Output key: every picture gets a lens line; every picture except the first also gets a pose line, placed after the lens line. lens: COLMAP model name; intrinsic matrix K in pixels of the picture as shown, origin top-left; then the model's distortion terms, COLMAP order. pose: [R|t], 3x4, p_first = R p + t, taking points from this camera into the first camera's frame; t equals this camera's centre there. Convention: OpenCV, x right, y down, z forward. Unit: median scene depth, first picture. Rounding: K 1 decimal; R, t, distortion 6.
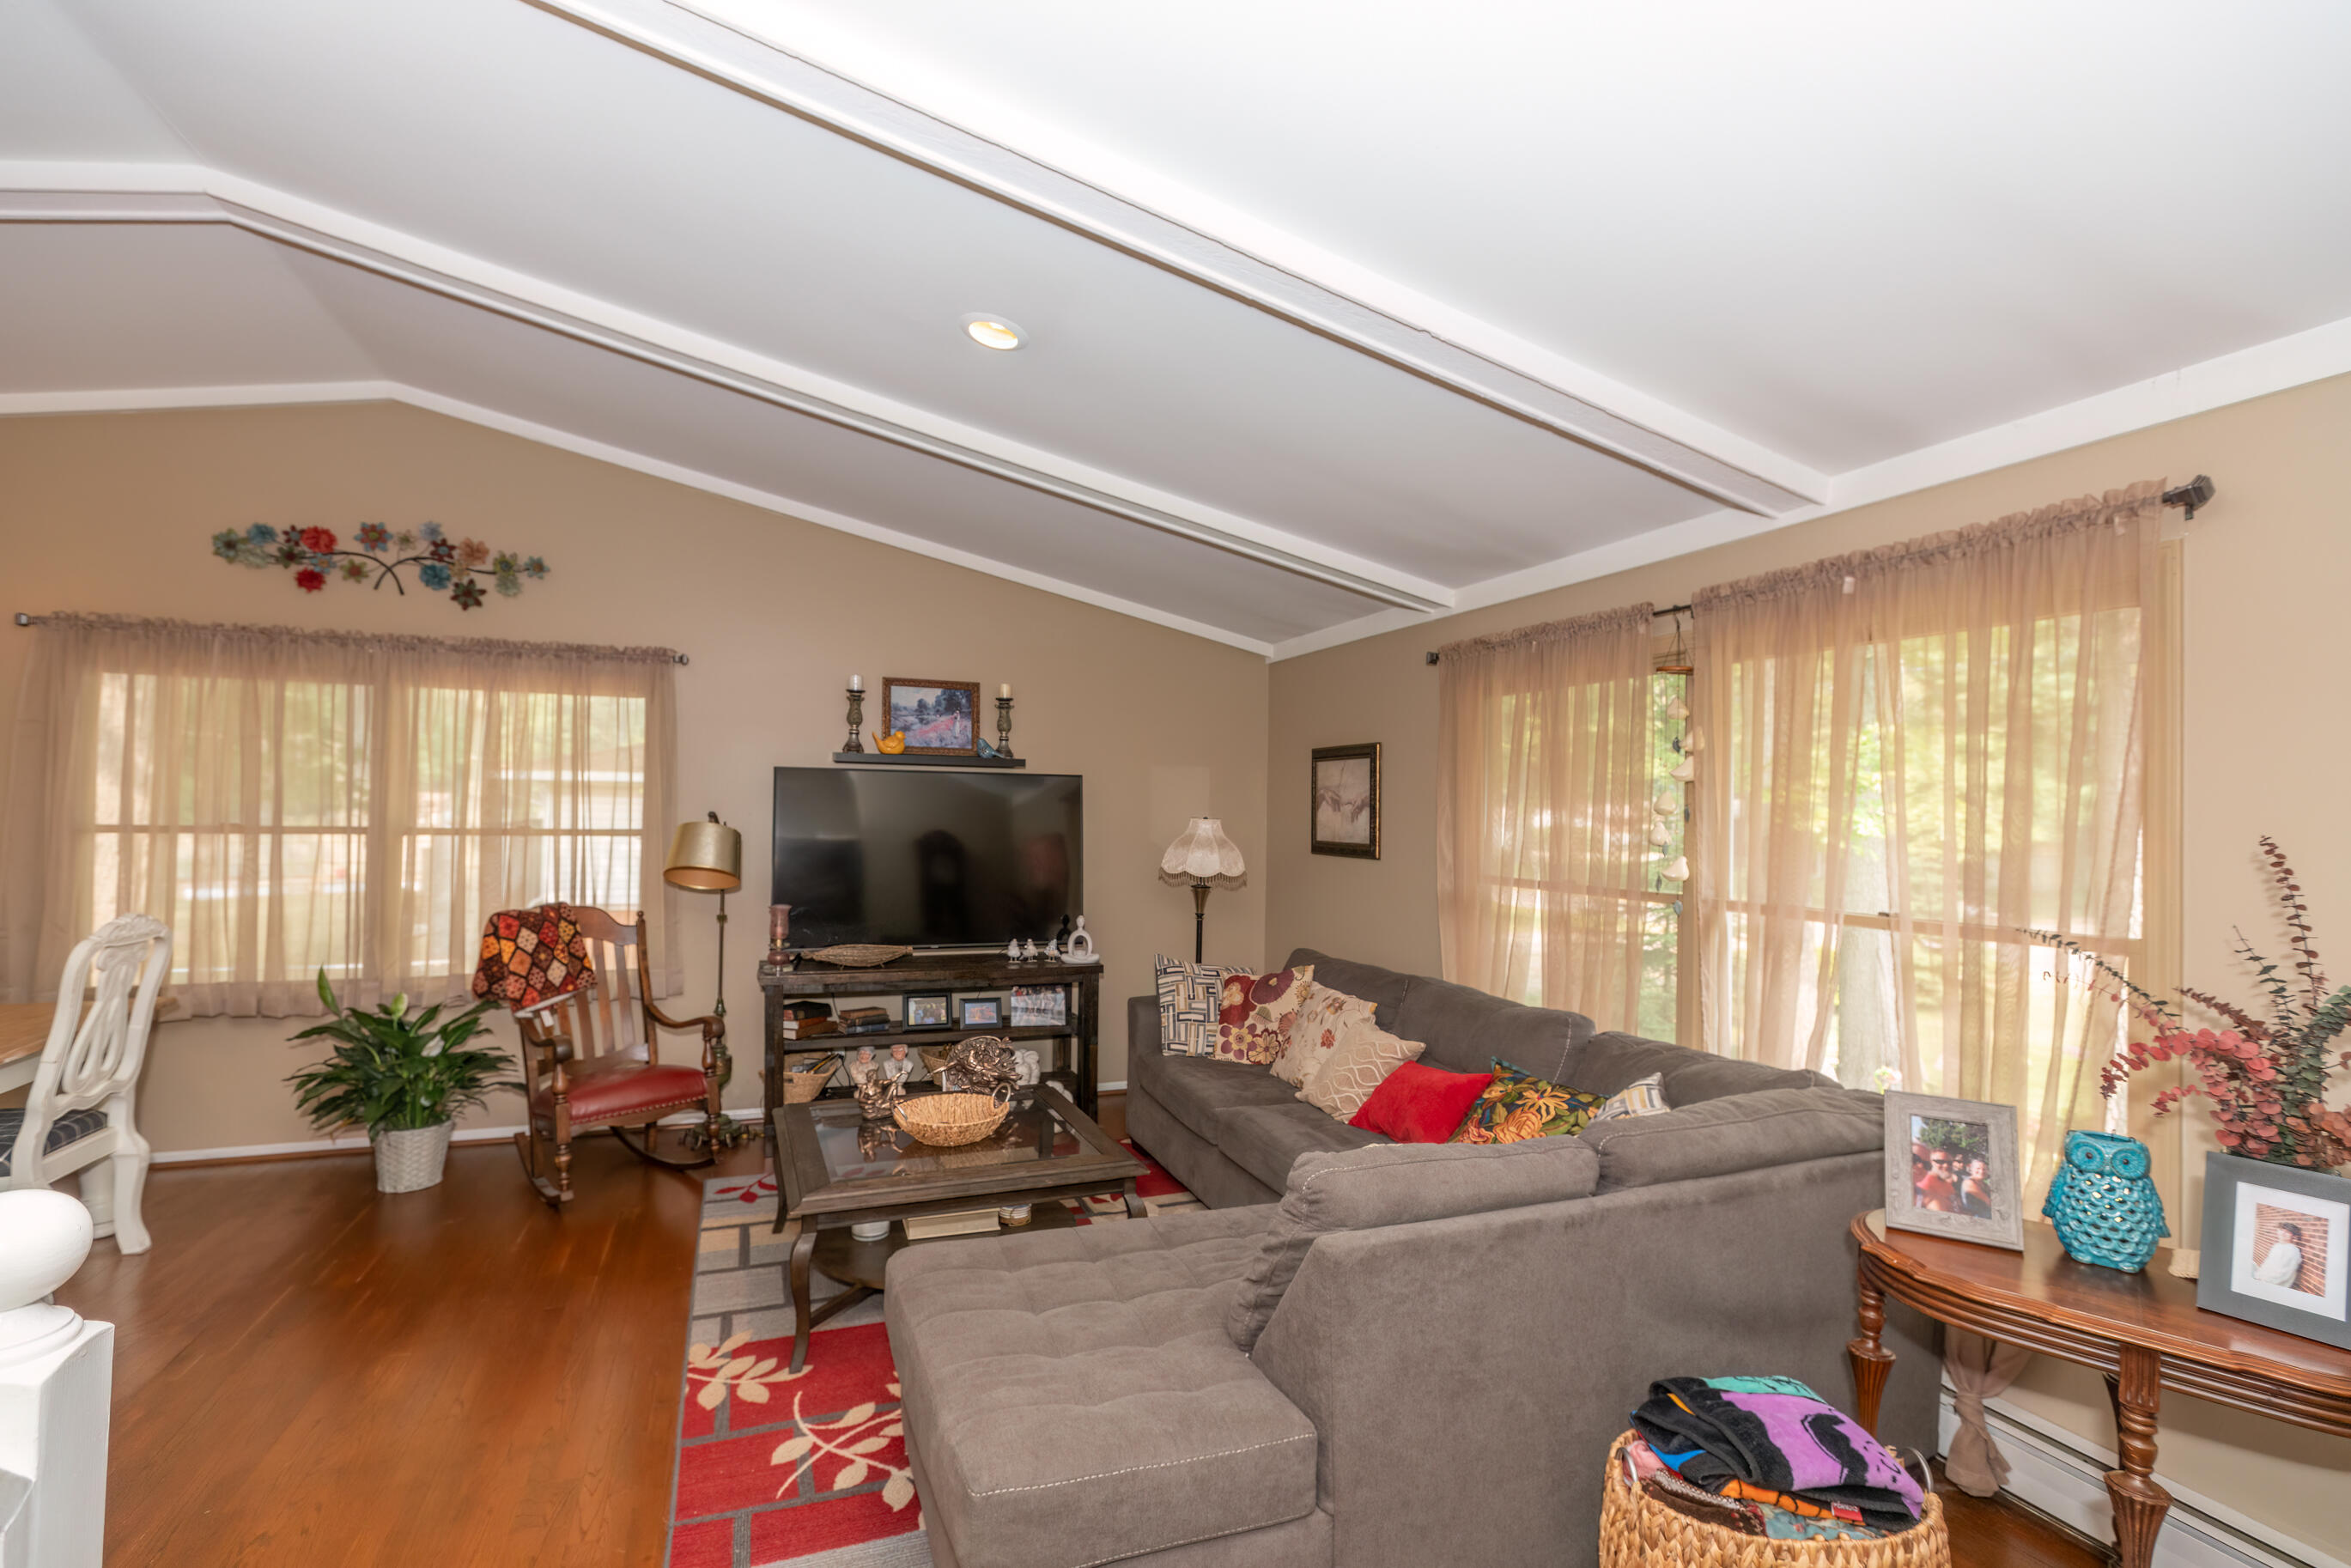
lens RADIAL K [[1077.2, 0, 1175.5], [0, 1077.2, 784.0], [0, 0, 1]] dist [0.001123, 0.000727]
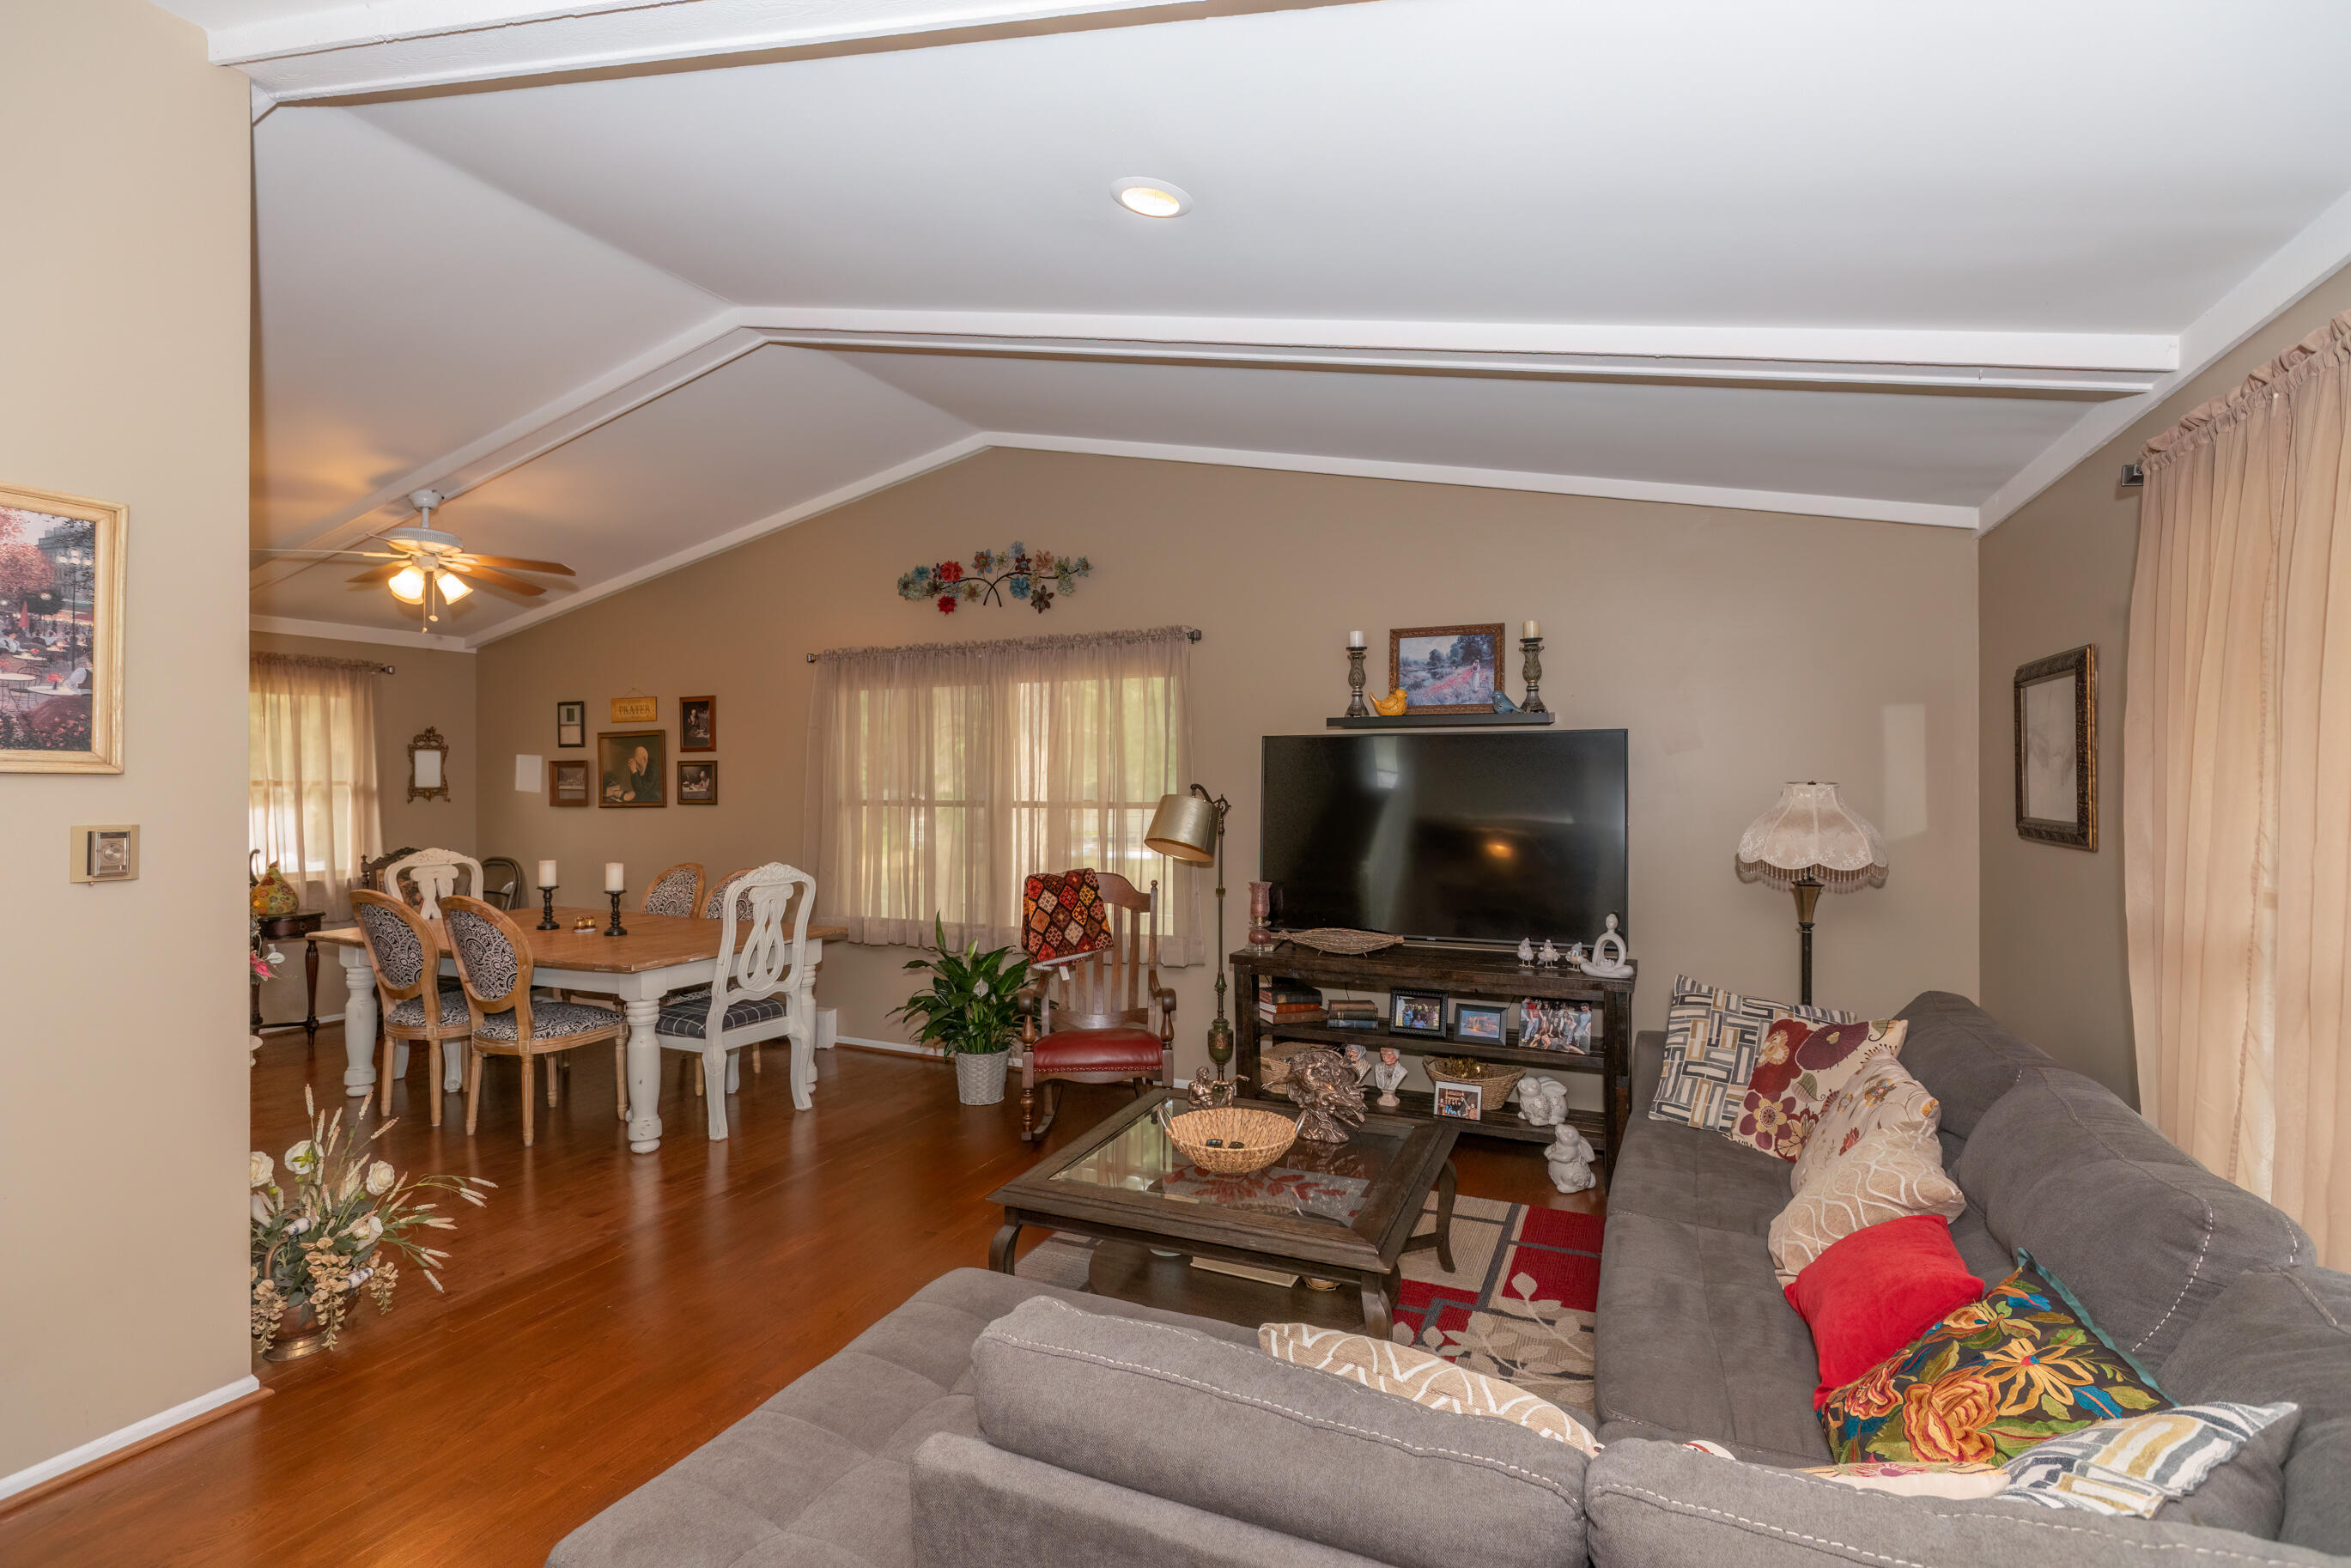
lens RADIAL K [[1101.8, 0, 1175.5], [0, 1101.8, 784.0], [0, 0, 1]] dist [-0.001154, 0.000003]
pose [[0.703646, -0.016049, -0.710369, 0.291850], [0.031575, 0.999464, 0.008696, 0.016662], [0.709849, -0.028549, 0.703775, 0.281365]]
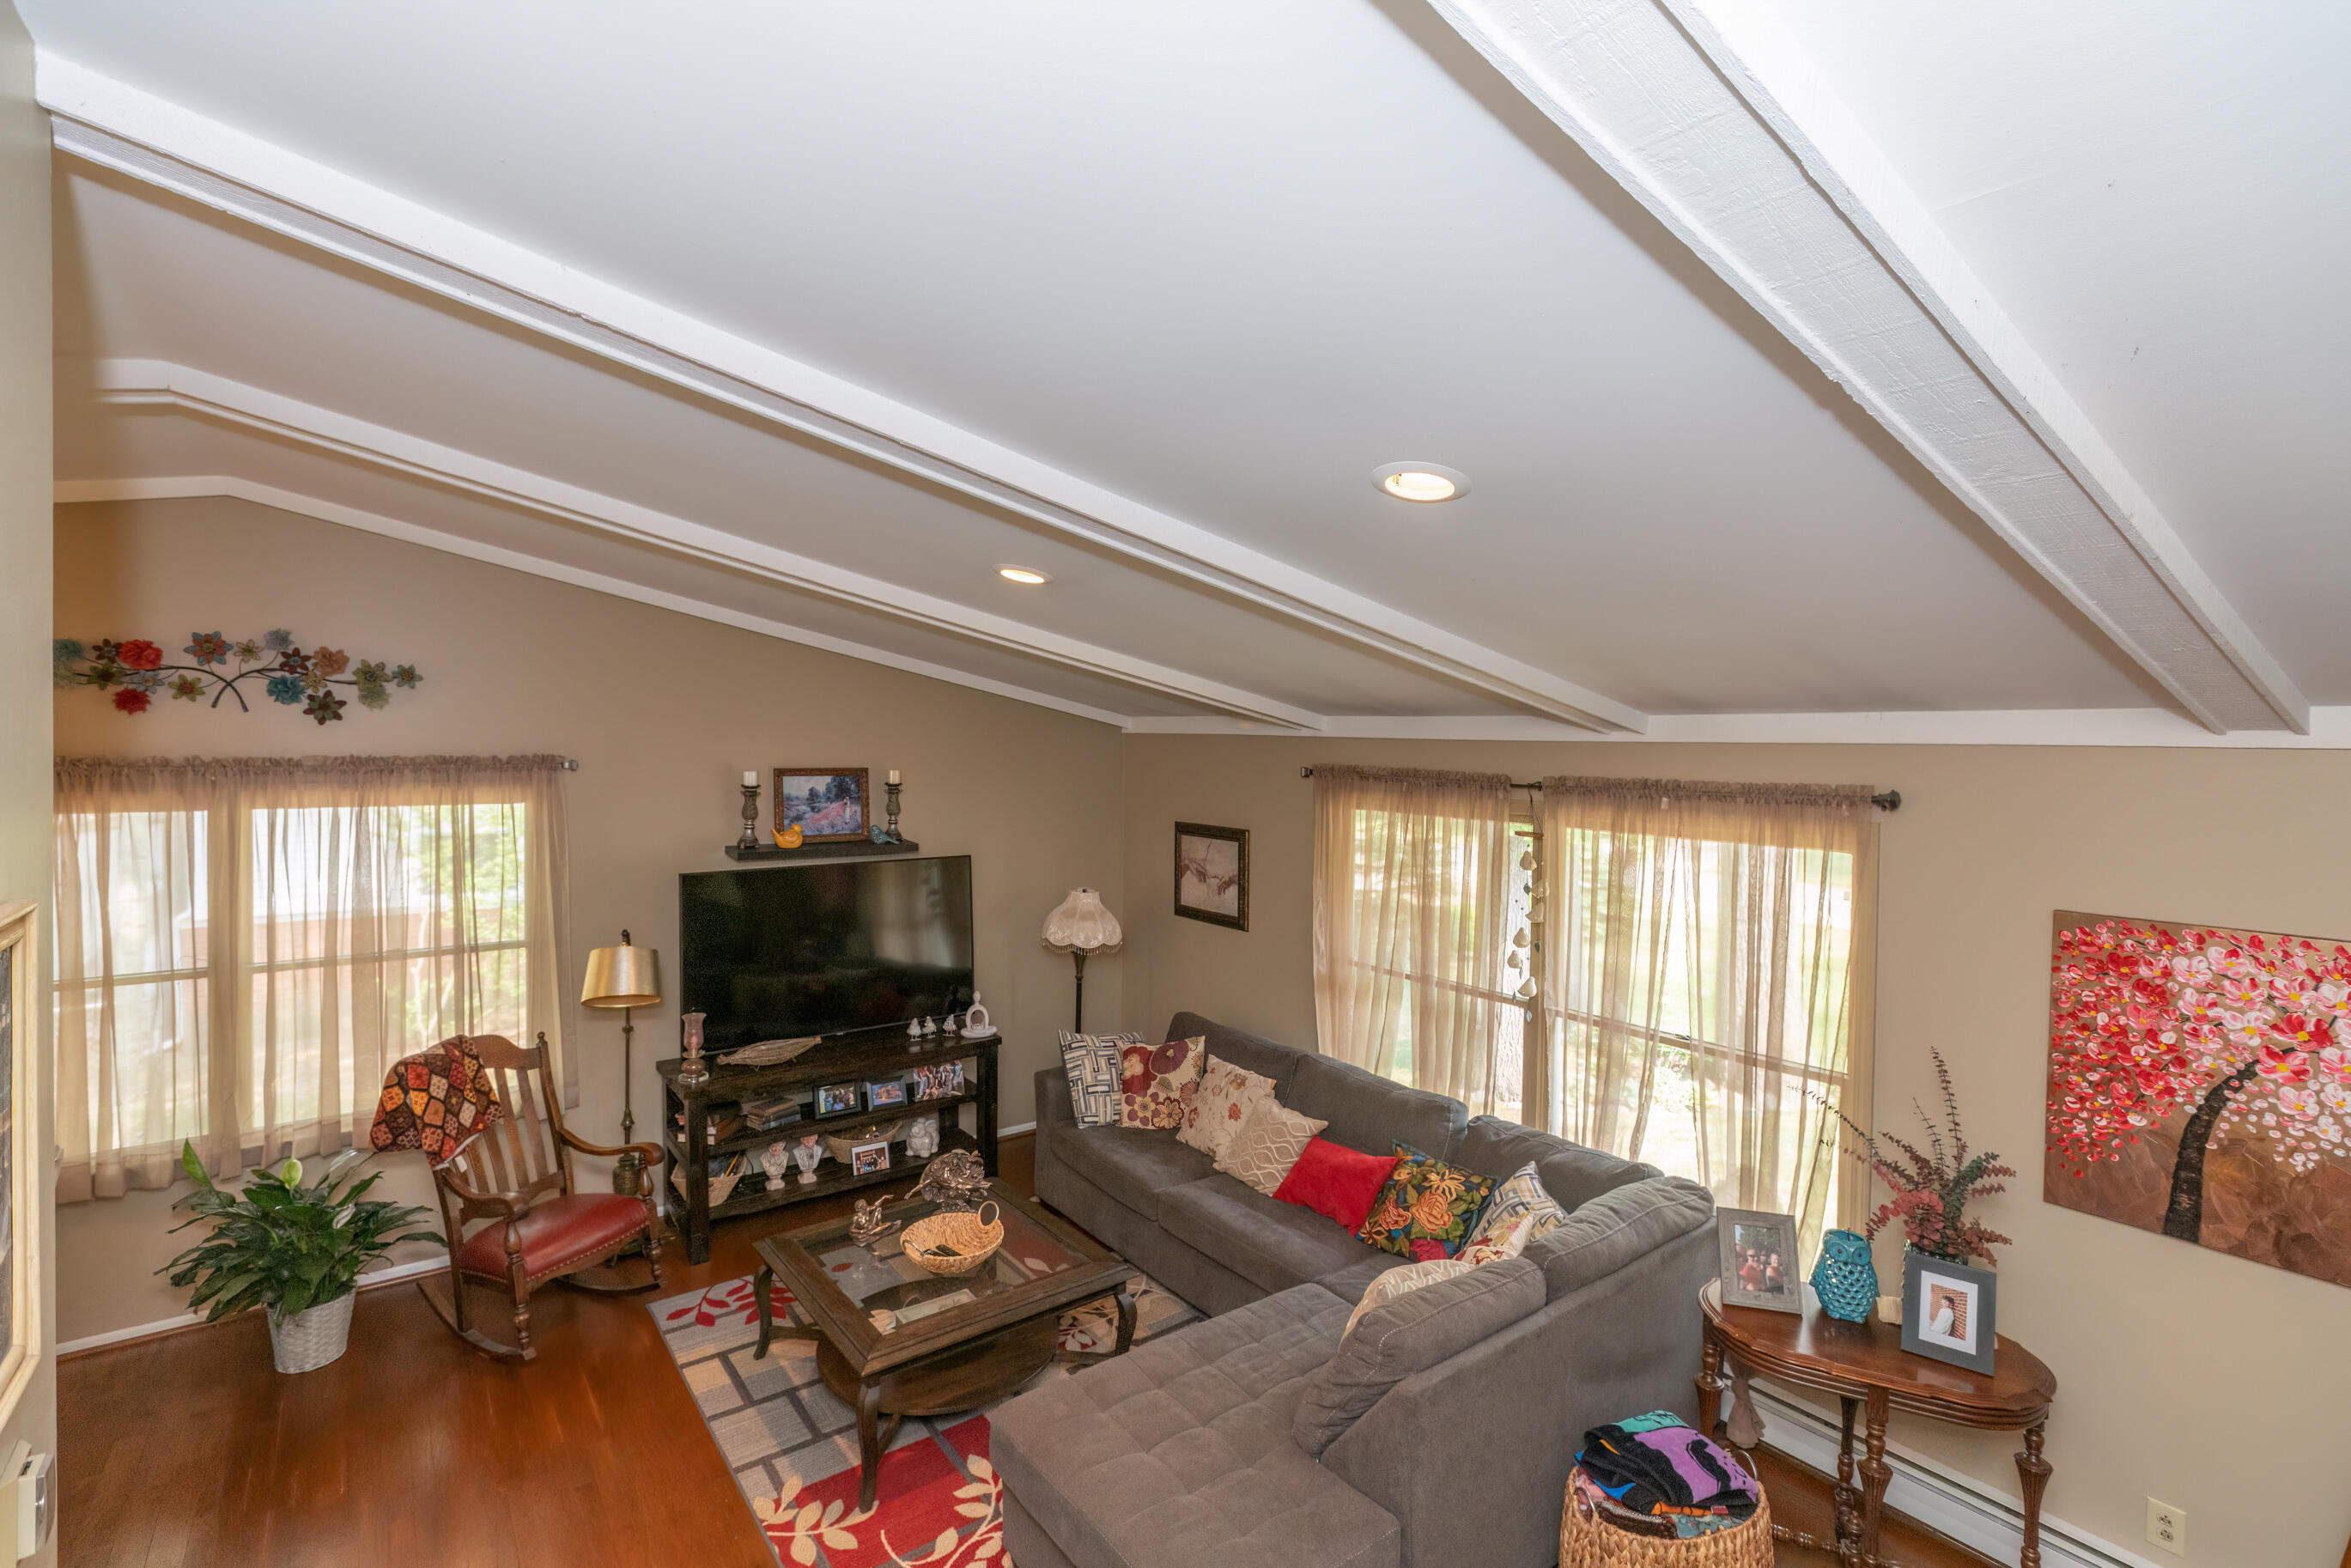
lens RADIAL K [[1077.7, 0, 1189.9], [0, 1077.7, 750.1], [0, 0, 1]] dist [-0.000795, 0.000550]
pose [[0.960352, -0.004716, 0.278750, -0.214344], [-0.006362, 0.999226, 0.038823, -0.188890], [-0.278717, -0.039057, 0.959579, -0.094234]]
